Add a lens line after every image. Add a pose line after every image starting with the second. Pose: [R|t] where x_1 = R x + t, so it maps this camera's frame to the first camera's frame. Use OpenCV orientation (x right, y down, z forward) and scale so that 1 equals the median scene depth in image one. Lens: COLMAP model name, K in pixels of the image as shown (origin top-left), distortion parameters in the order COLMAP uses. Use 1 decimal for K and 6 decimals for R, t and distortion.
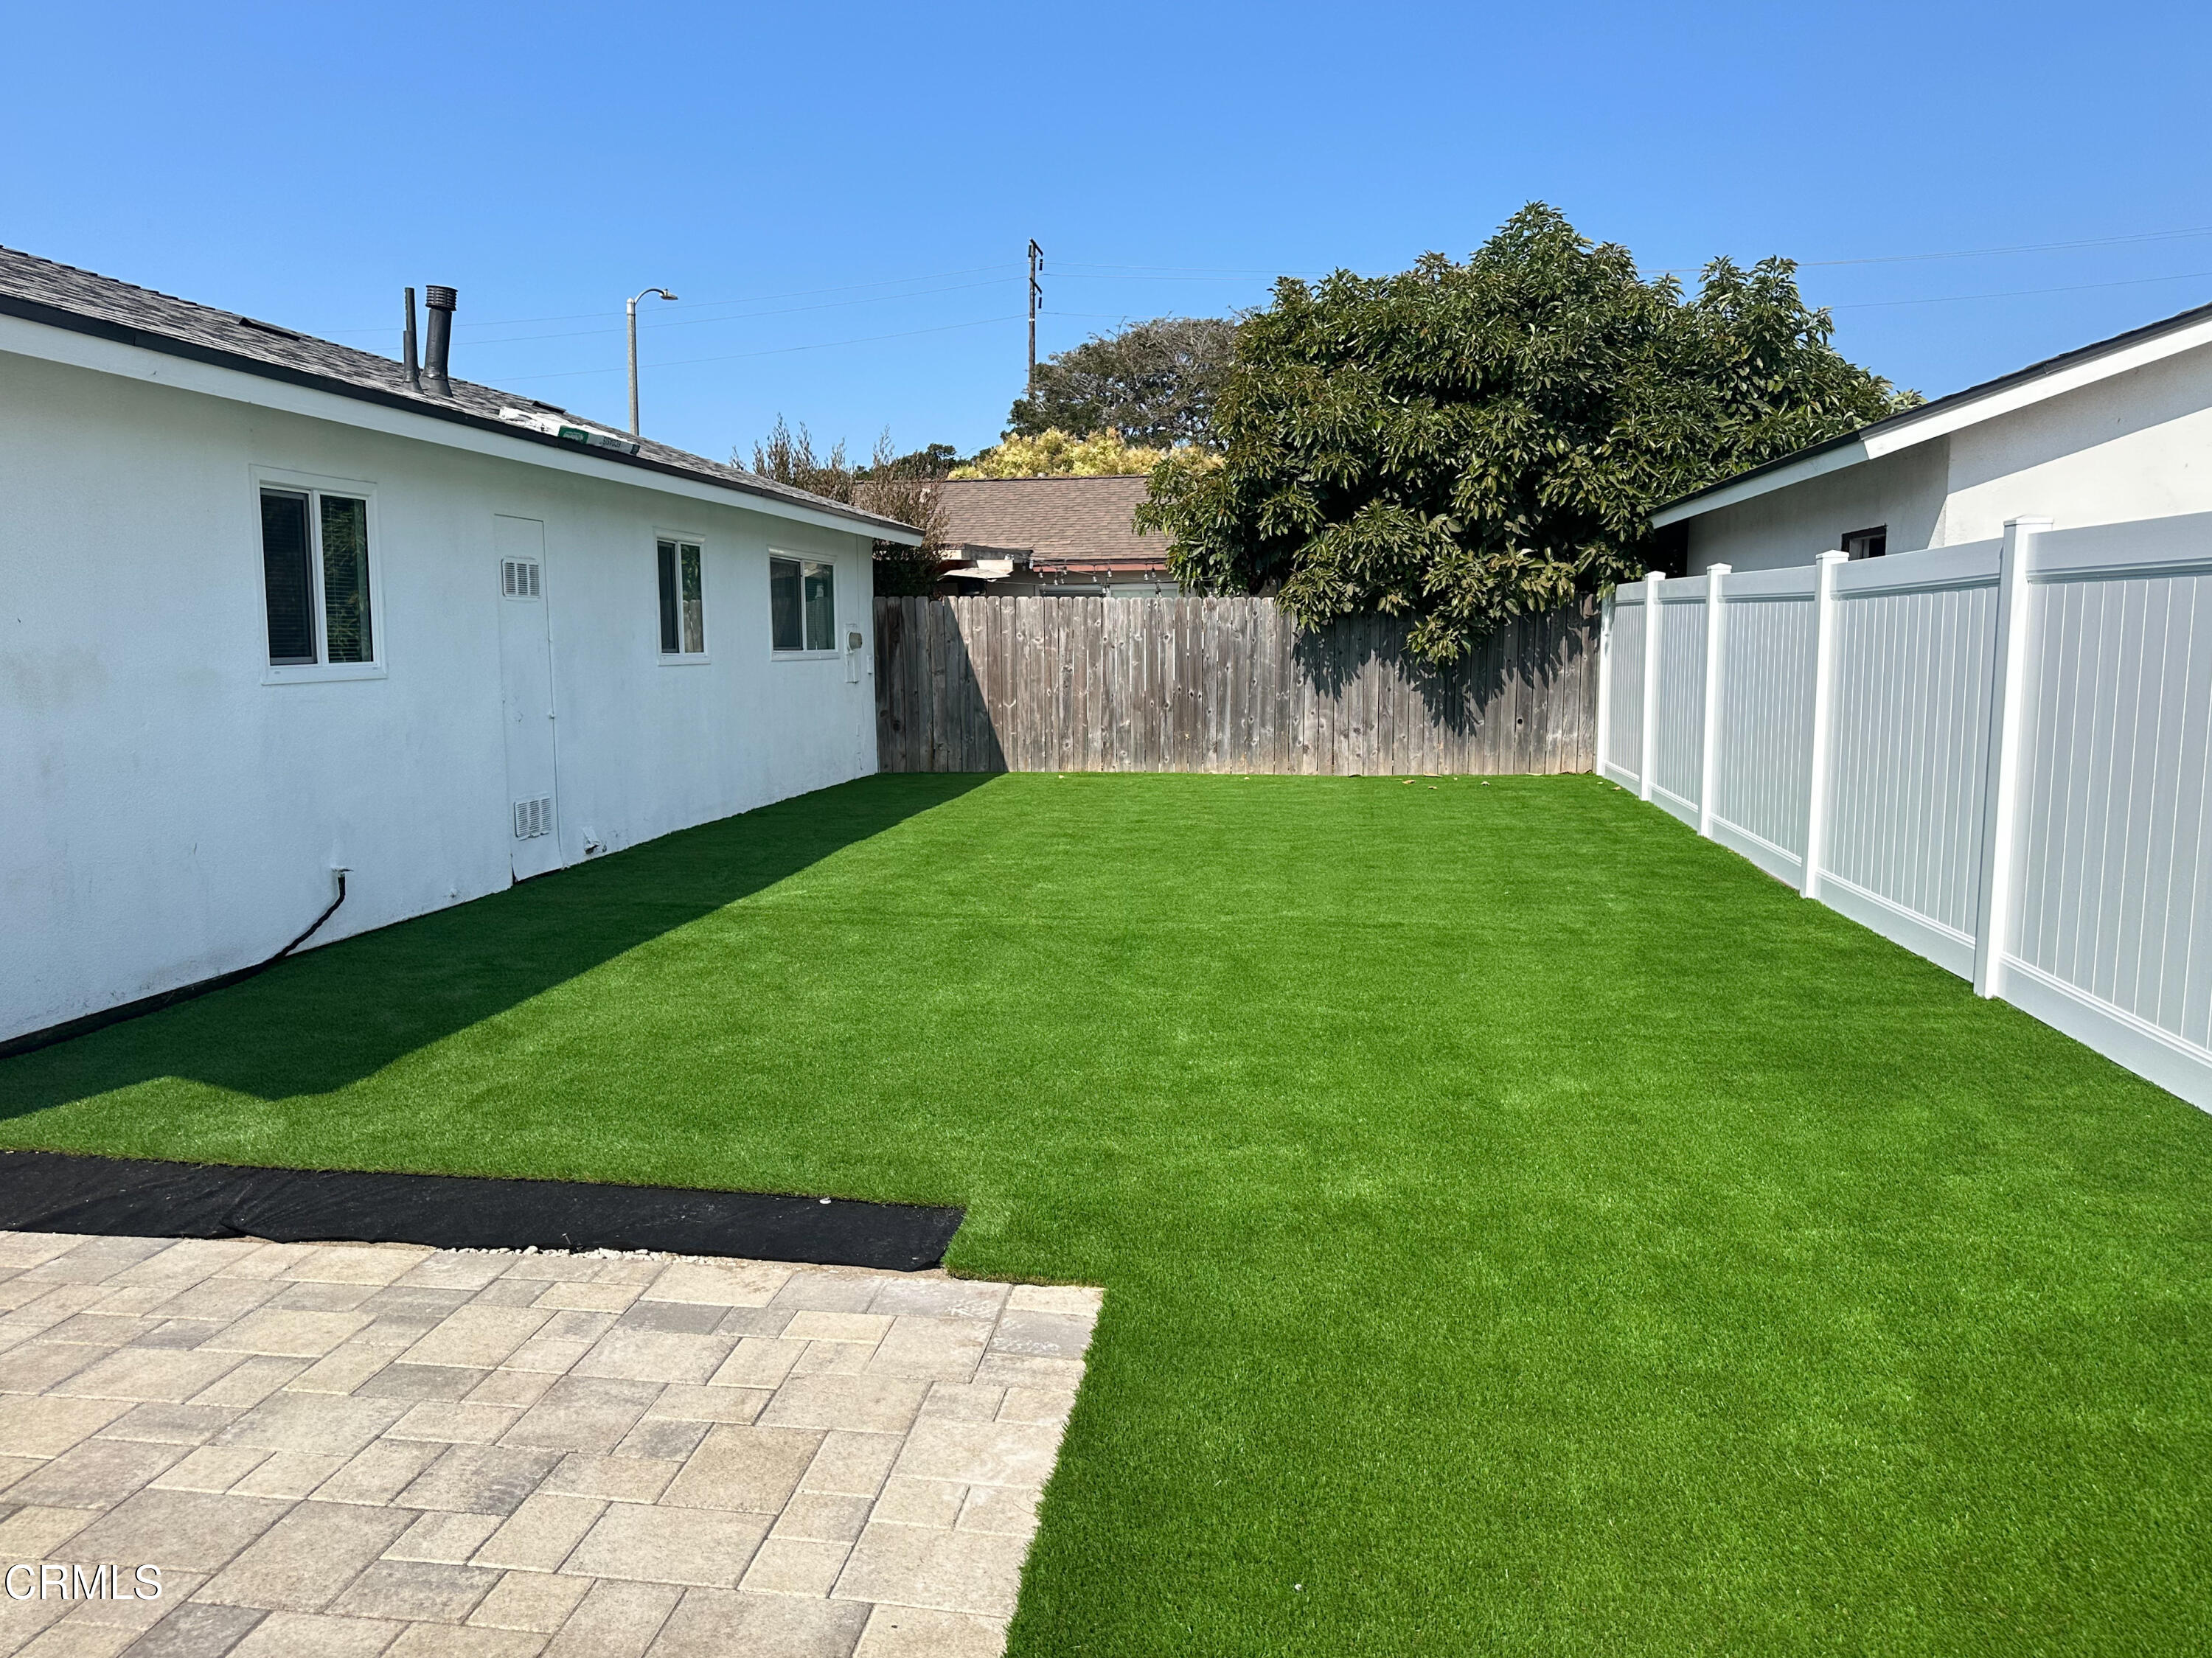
lens RADIAL K [[1631.0, 0, 1106.0], [0, 1631.0, 829.0], [0, 0, 1]] dist [0.009134, -0.001422]
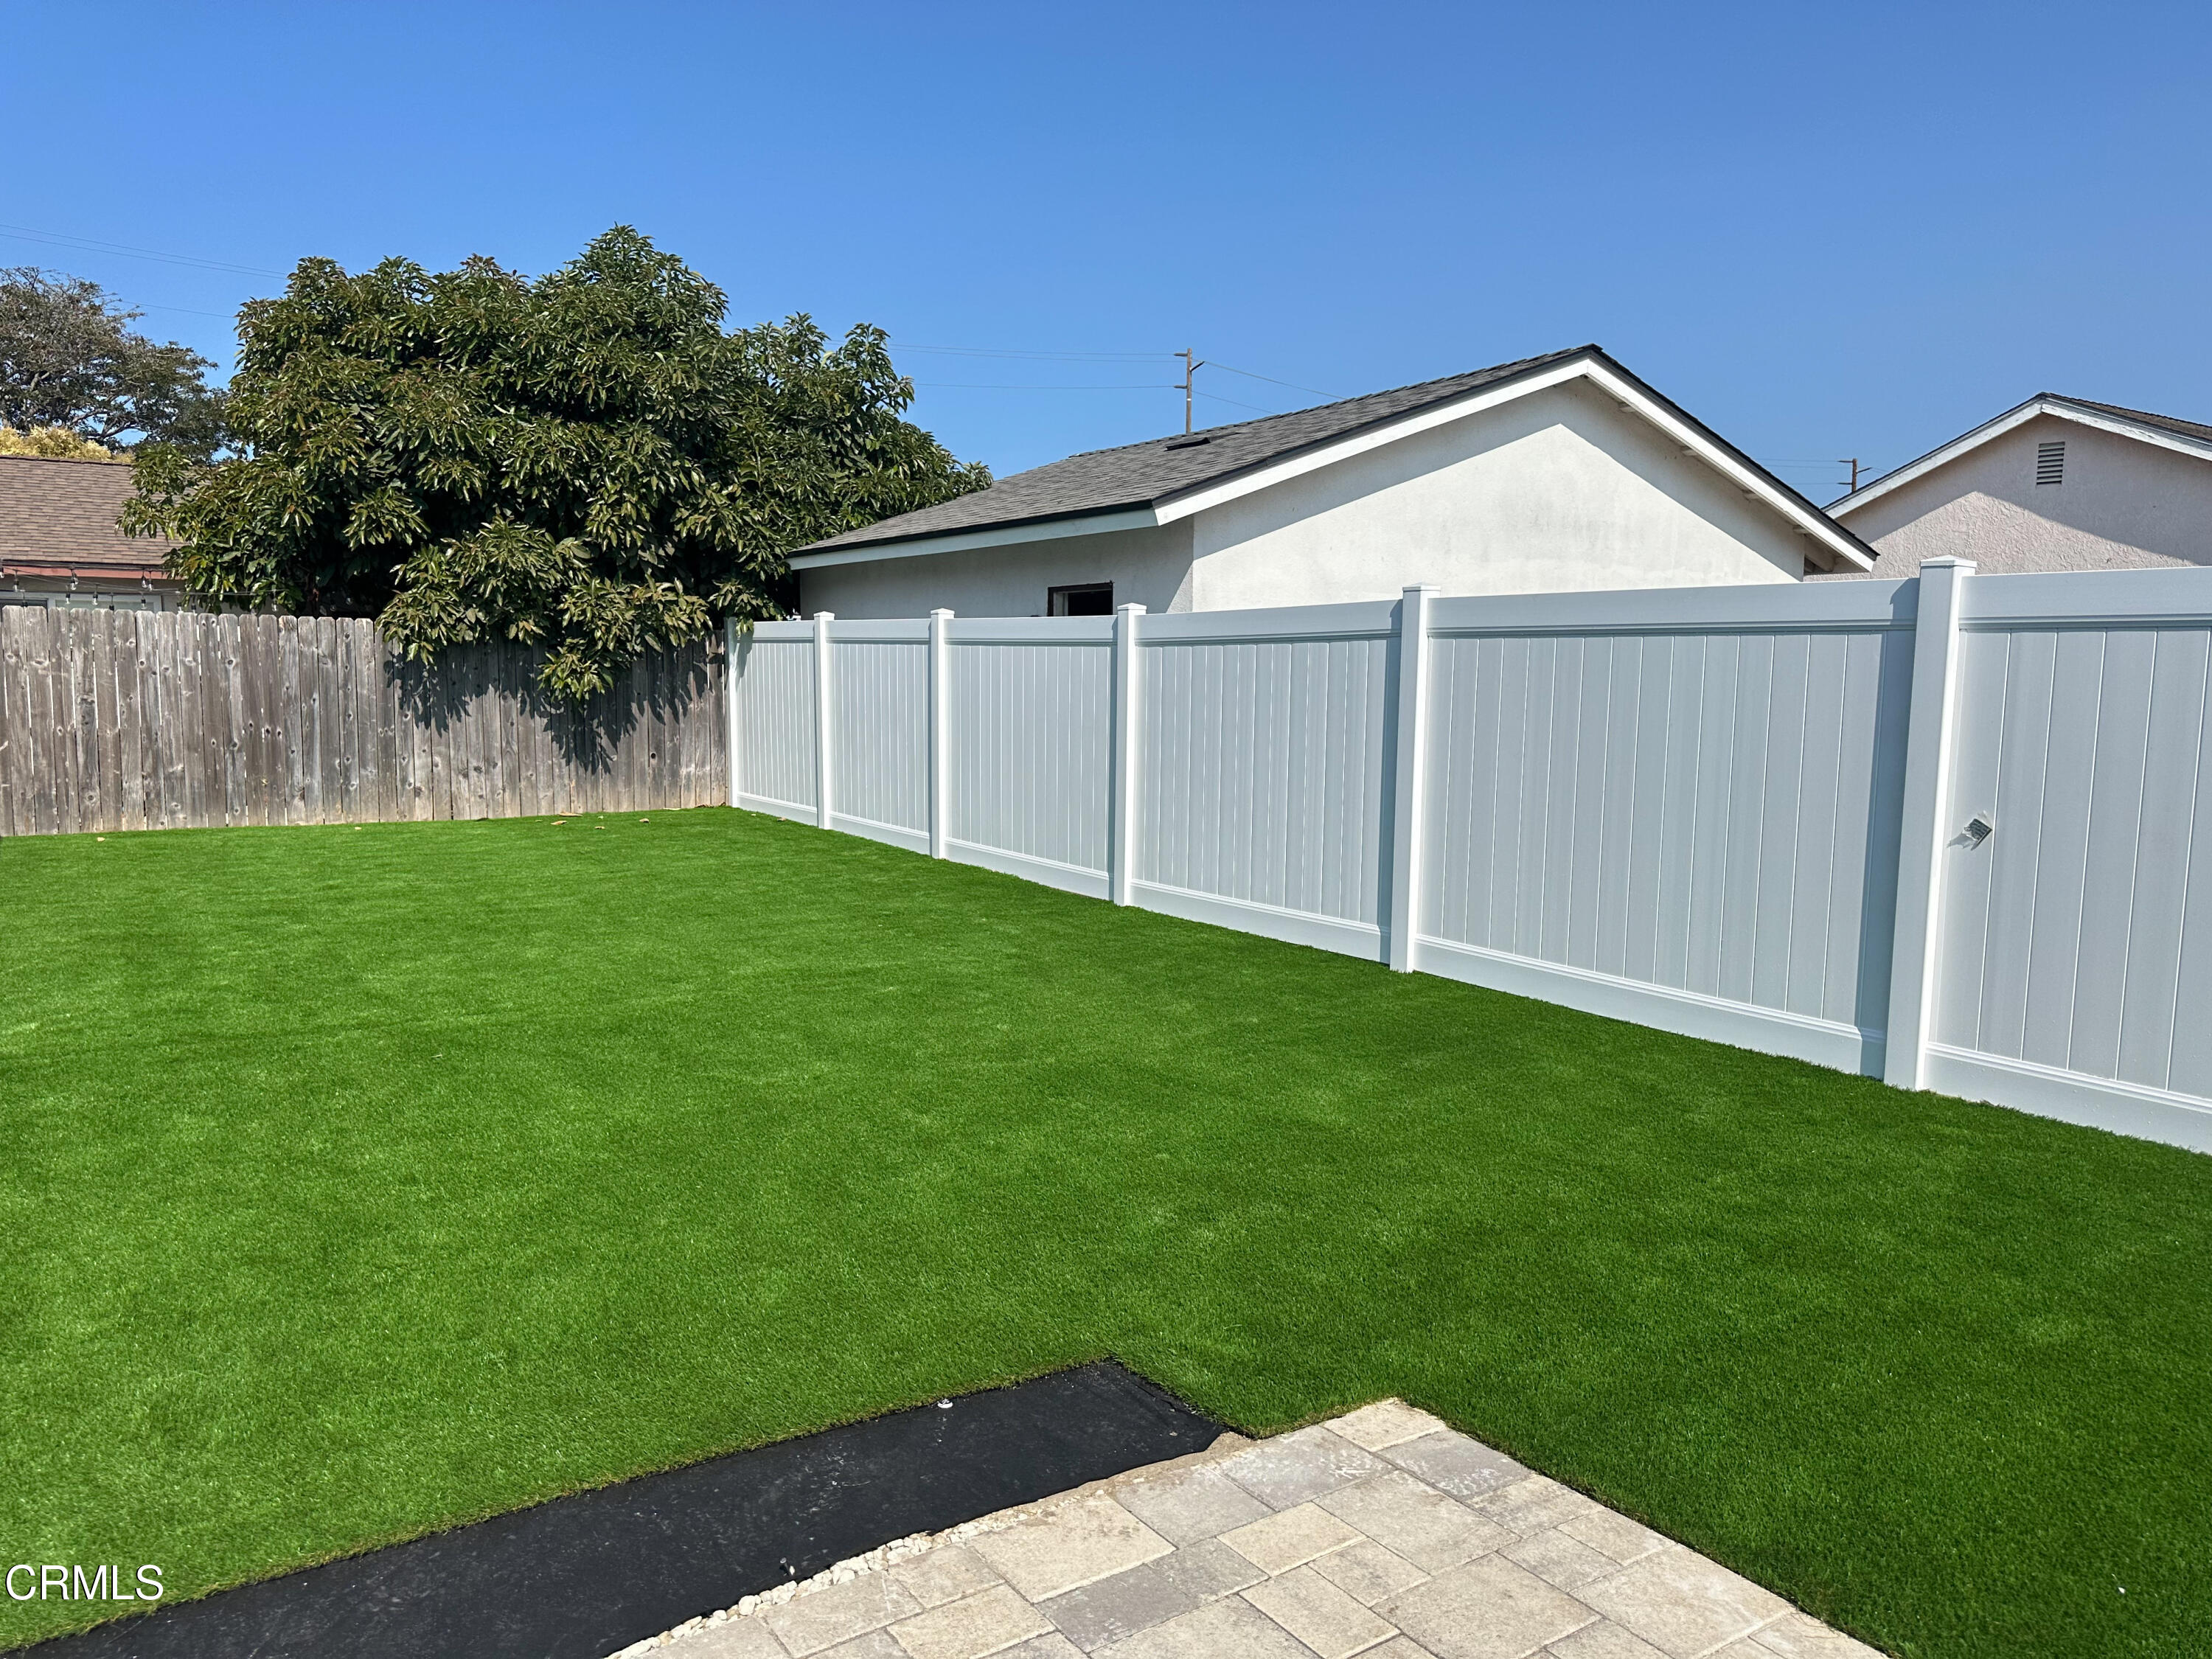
lens RADIAL K [[1536.7, 0, 1122.2], [0, 1536.7, 871.3], [0, 0, 1]] dist [0.087197, -0.107251]
pose [[0.741583, -0.071858, 0.667002, -0.174520], [0.063382, 0.997304, 0.036973, -0.013584], [-0.667861, 0.014858, 0.744138, 0.117961]]
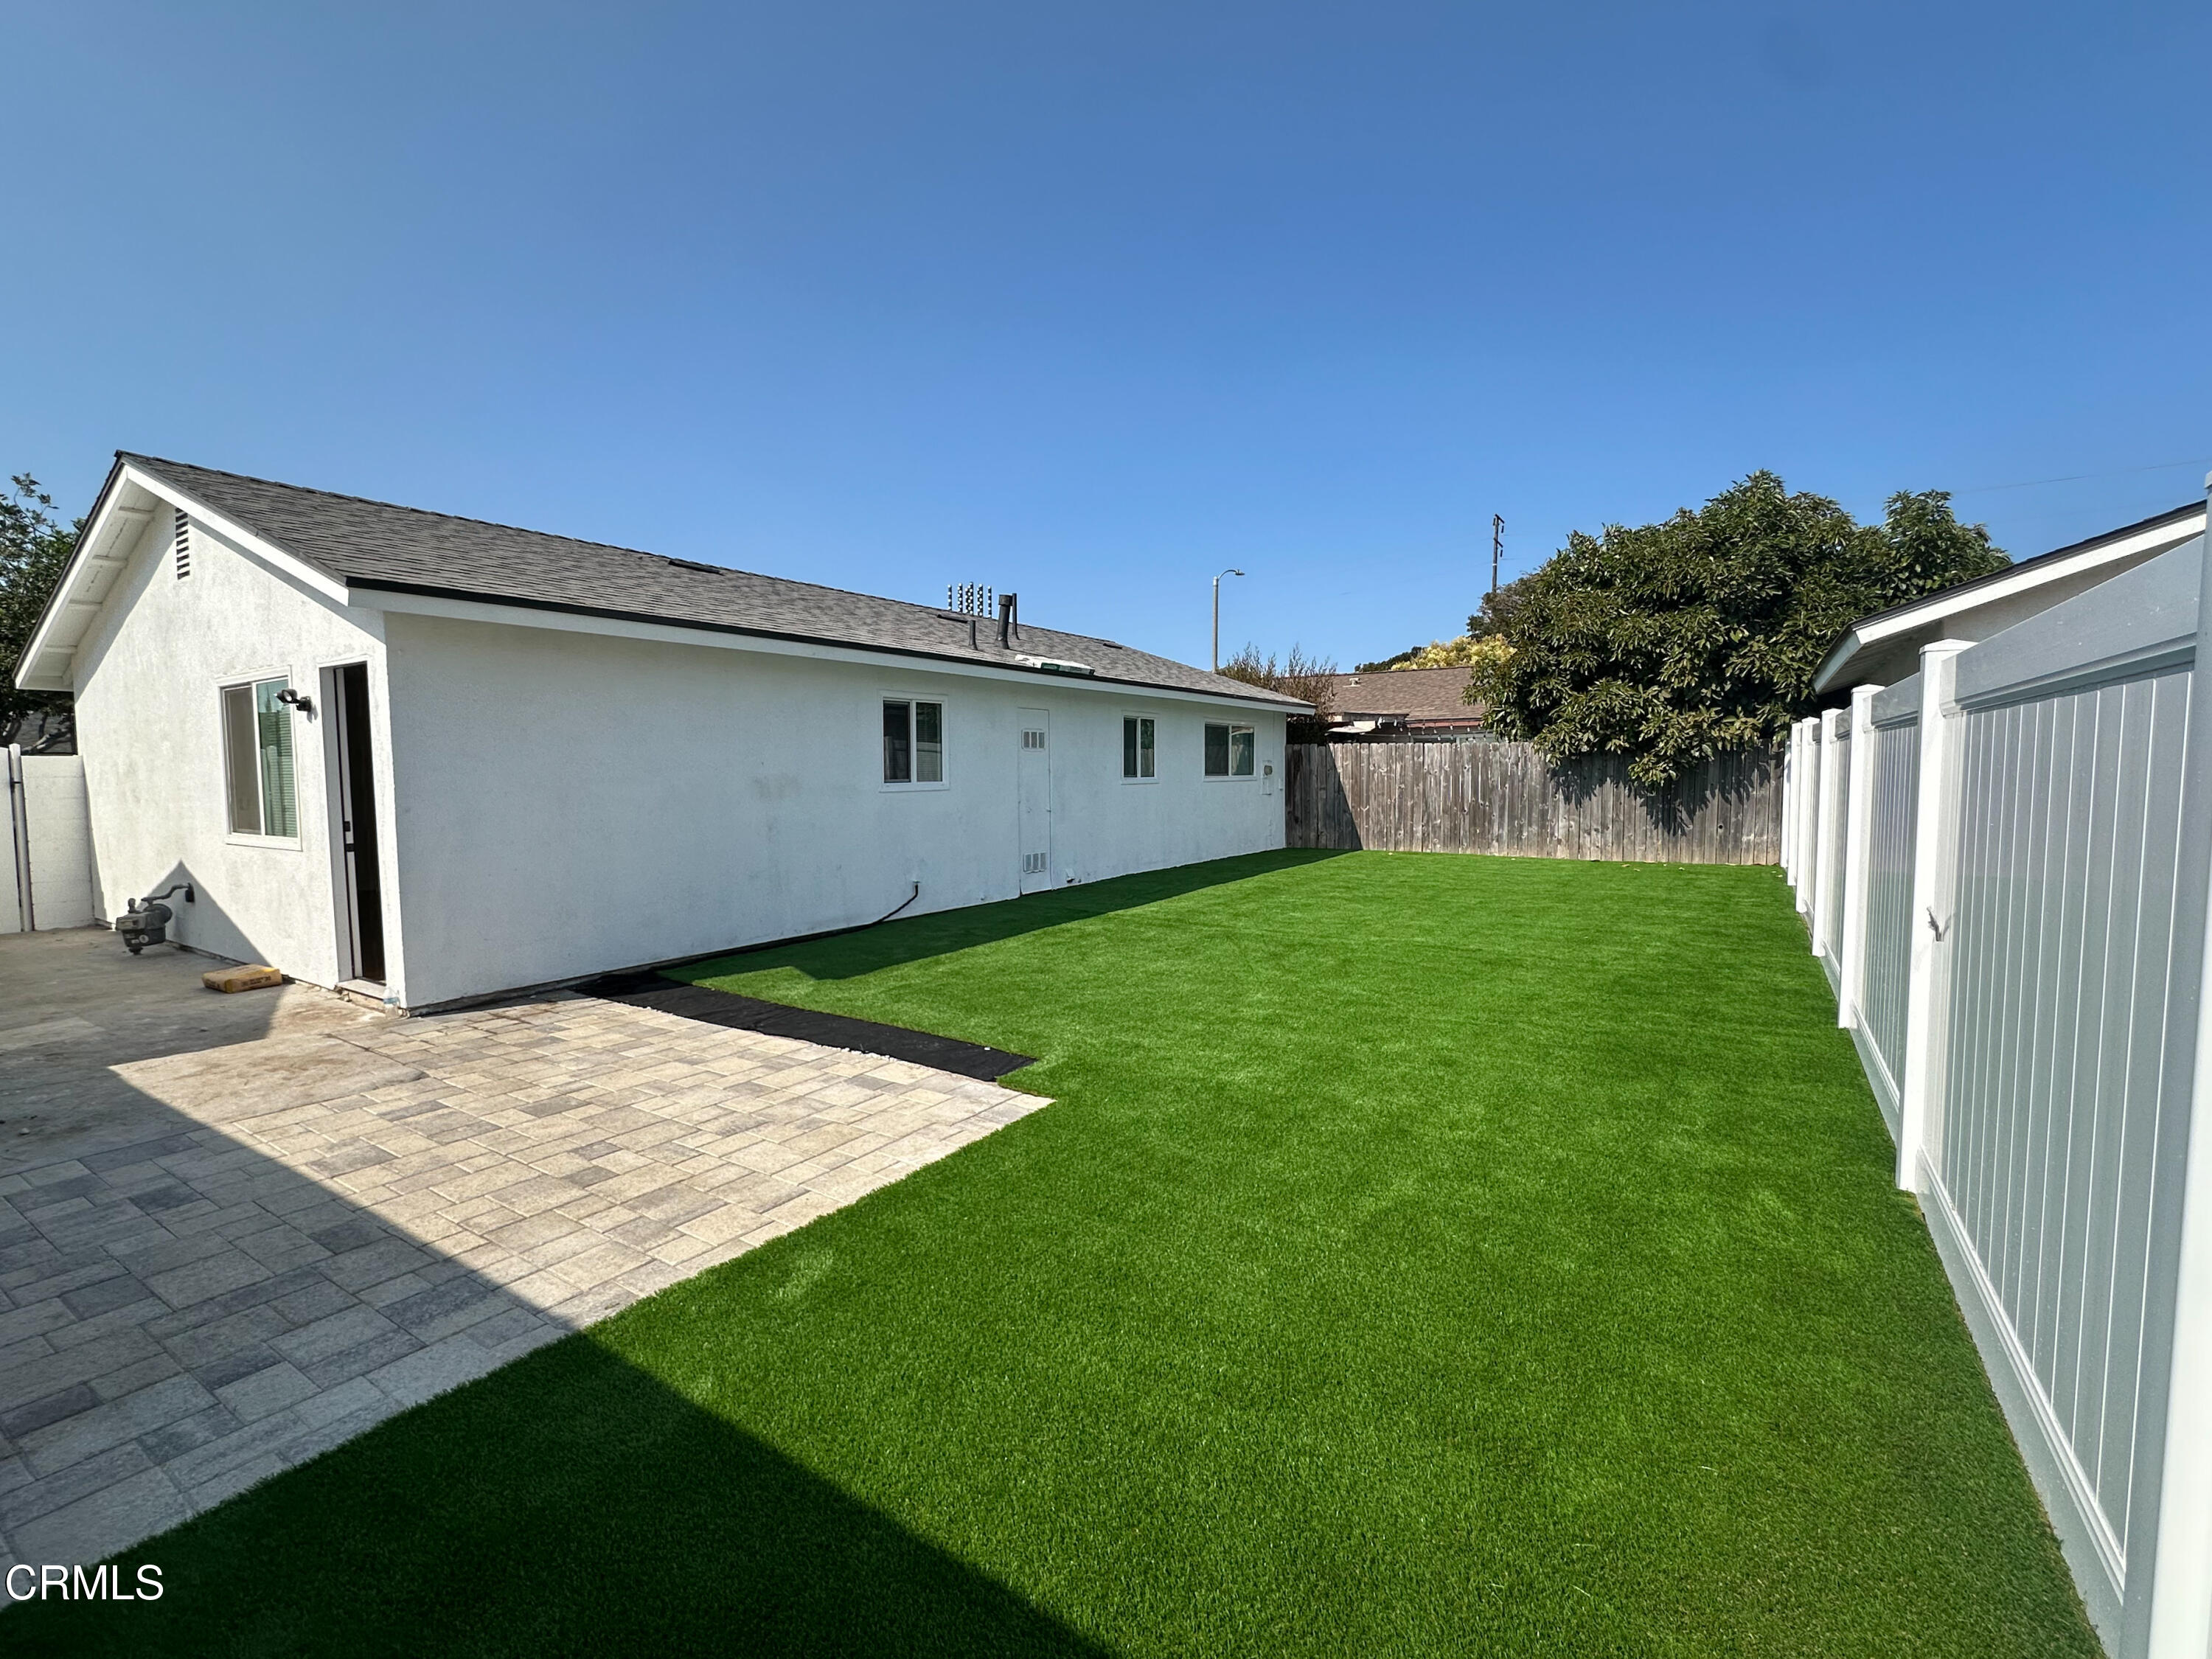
lens RADIAL K [[1000.9, 0, 1106.0], [0, 1000.9, 829.5], [0, 0, 1]] dist [0.001460, -0.000111]
pose [[0.905287, 0.026767, -0.423956, 0.144323], [-0.049440, 0.997870, -0.042569, 0.000427], [0.421913, 0.059497, 0.904682, -0.024511]]
